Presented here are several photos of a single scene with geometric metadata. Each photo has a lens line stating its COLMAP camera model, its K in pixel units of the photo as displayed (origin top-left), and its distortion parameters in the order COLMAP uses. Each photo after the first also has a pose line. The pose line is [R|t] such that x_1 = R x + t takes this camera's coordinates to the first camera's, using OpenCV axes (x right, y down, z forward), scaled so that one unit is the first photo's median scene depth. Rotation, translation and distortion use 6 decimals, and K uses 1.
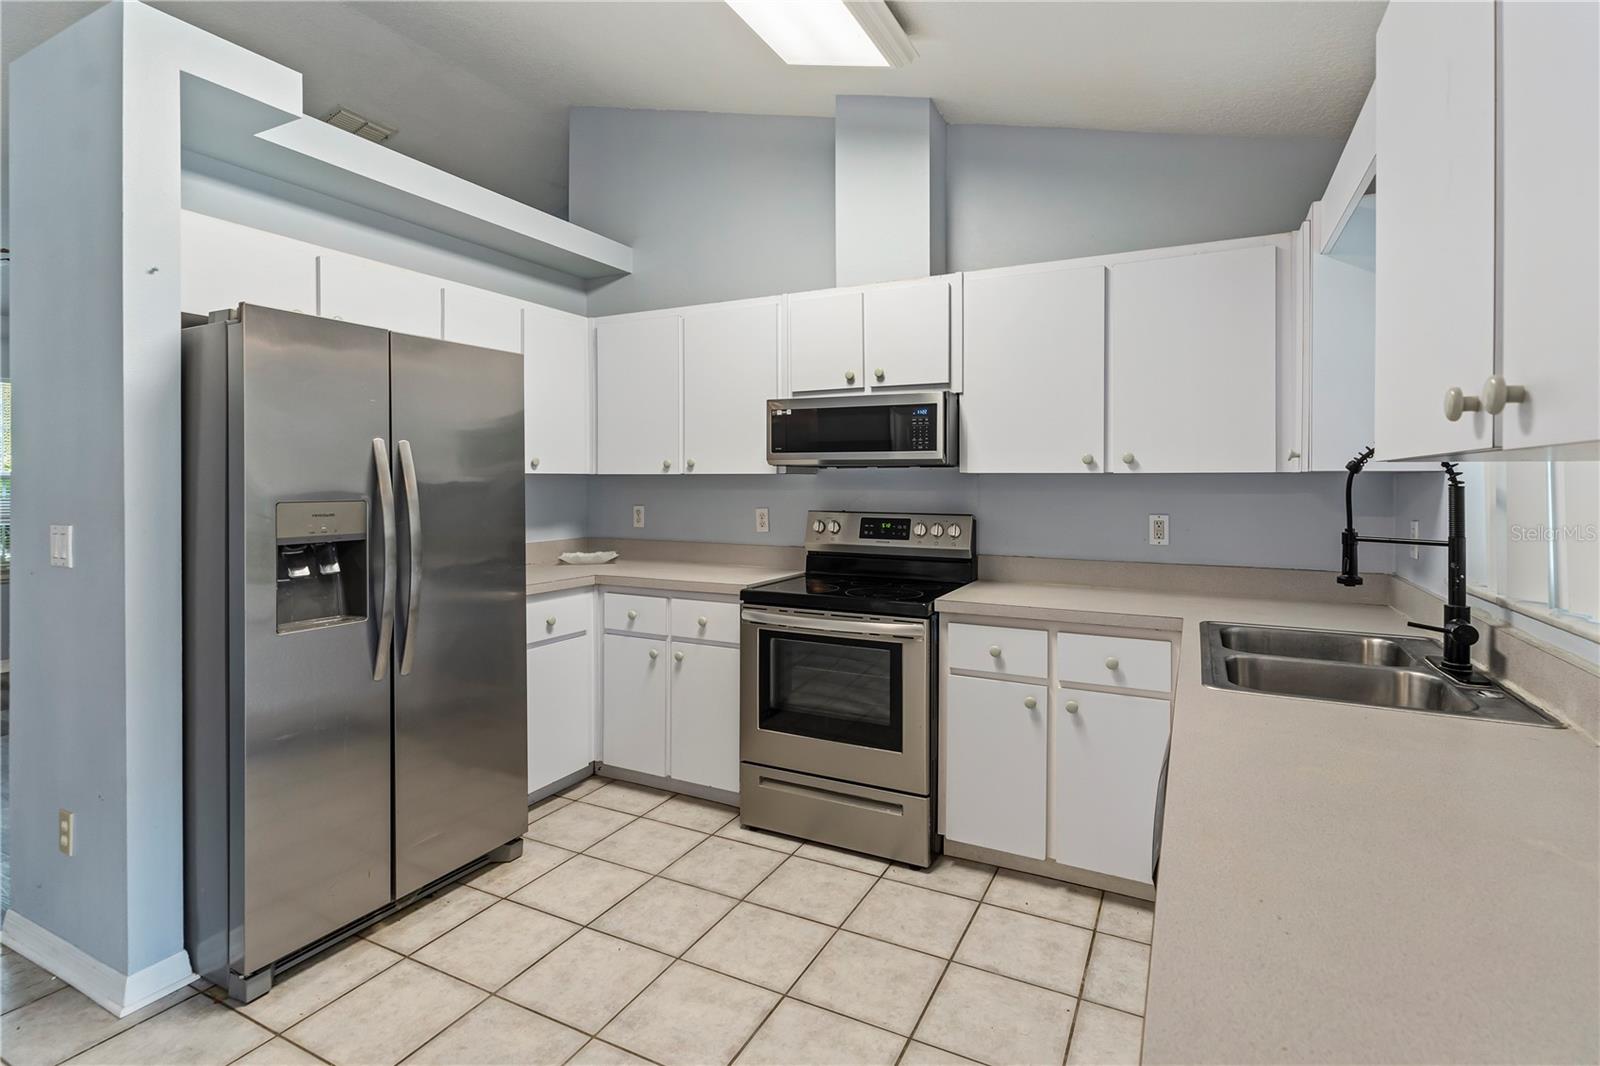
lens RADIAL K [[790.7, 0, 811.5], [0, 790.7, 482.5], [0, 0, 1]] dist [0.002283, 0.005509]
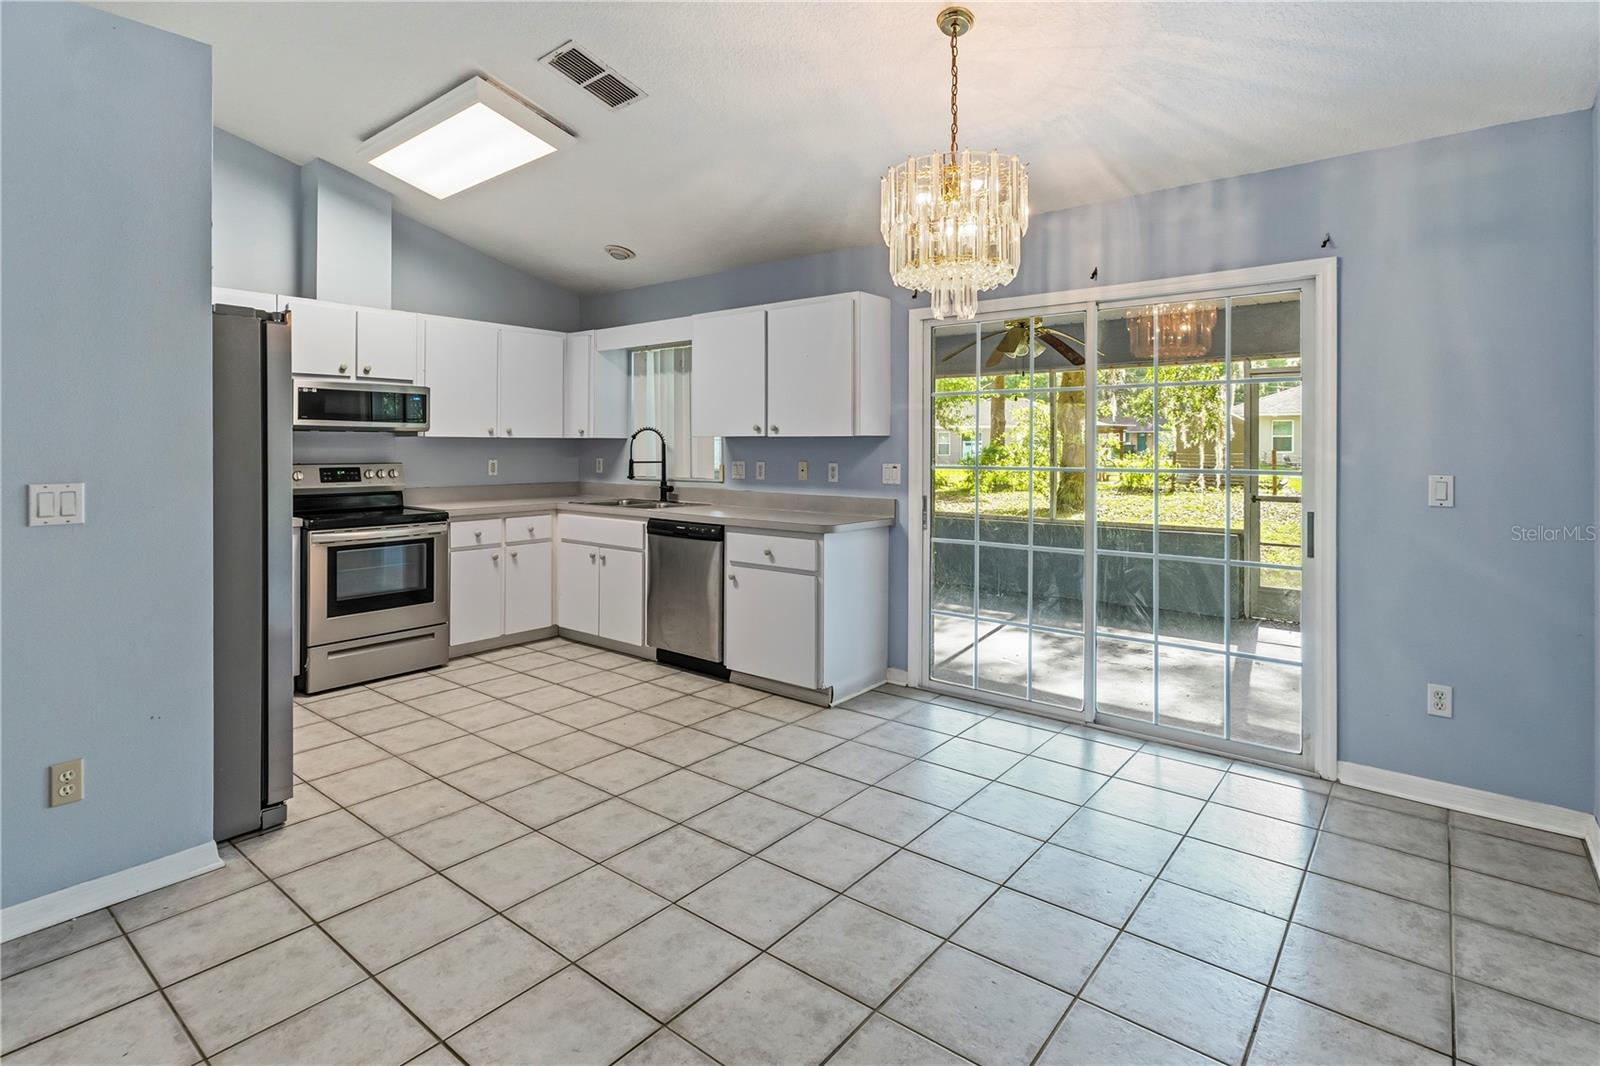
lens RADIAL K [[790.7, 0, 787.4], [0, 790.7, 456.7], [0, 0, 1]] dist [0.002283, 0.005509]
pose [[0.210755, -0.015286, 0.977419, -1.359262], [-0.001403, 0.999872, 0.015939, 0.002878], [-0.977538, -0.004731, 0.210706, -0.095347]]
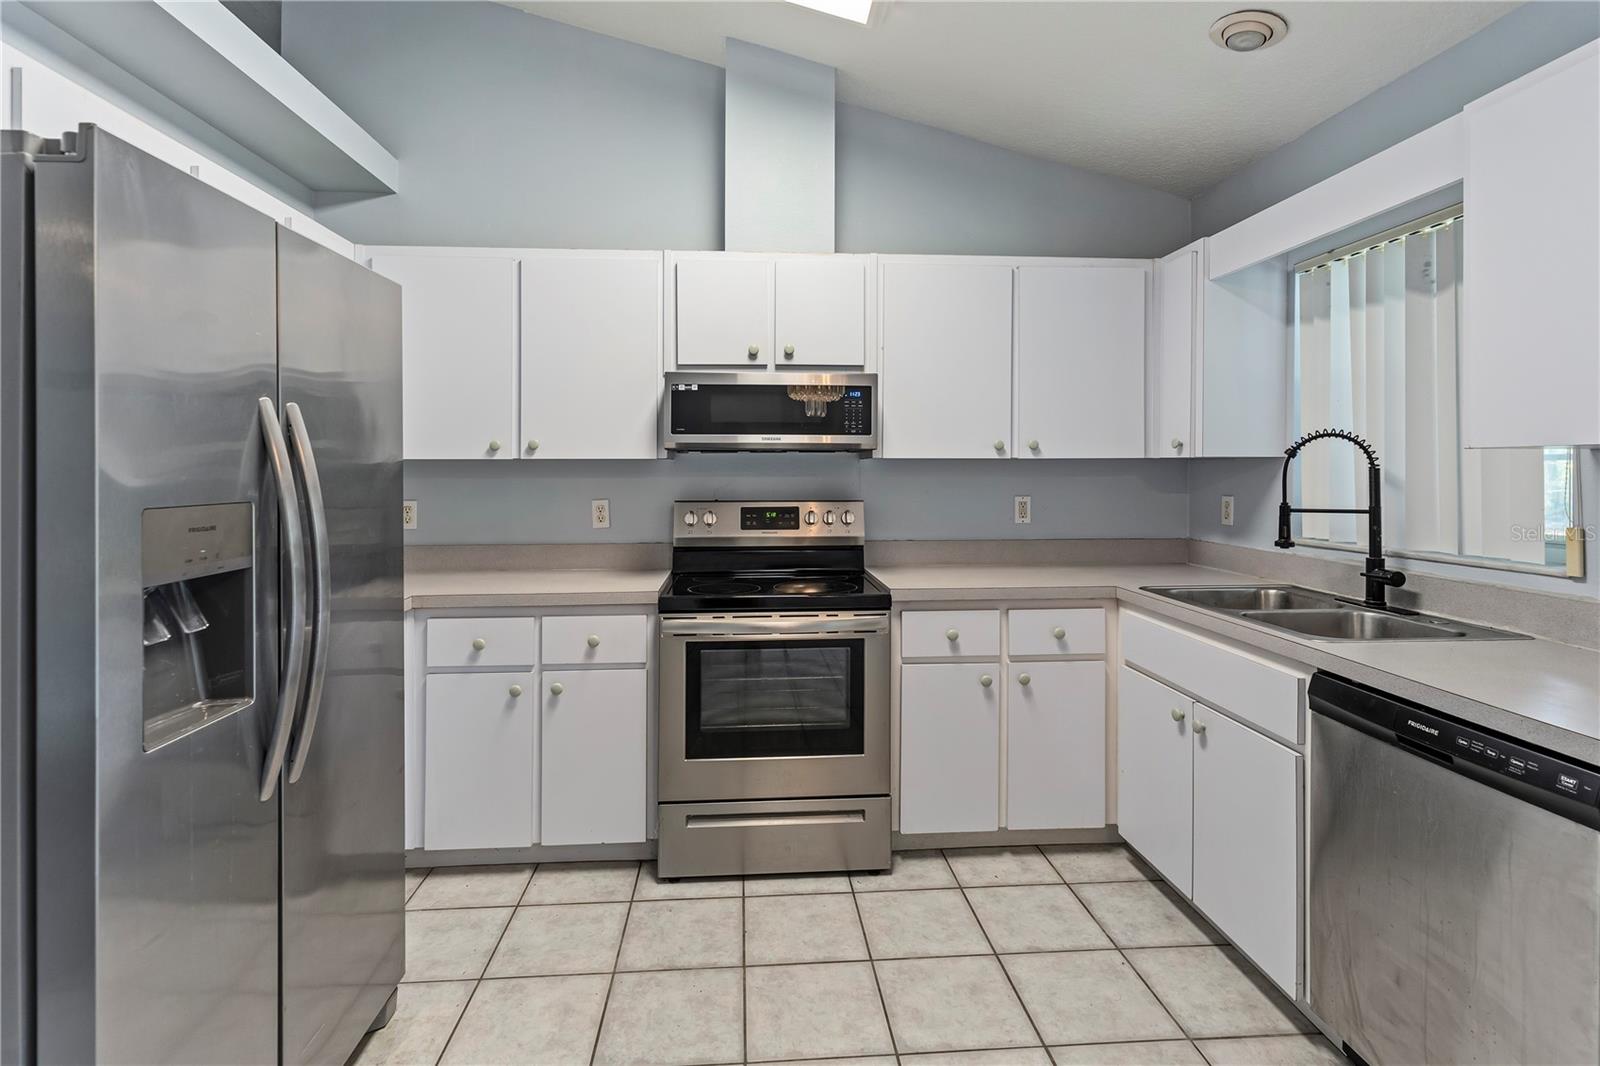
lens RADIAL K [[790.7, 0, 803.4], [0, 790.7, 465.8], [0, 0, 1]] dist [0.002283, 0.005509]
pose [[0.853693, -0.003065, 0.520768, -0.431887], [0.004732, 0.999987, -0.001871, -0.001079], [-0.520755, 0.004062, 0.853696, 0.227680]]
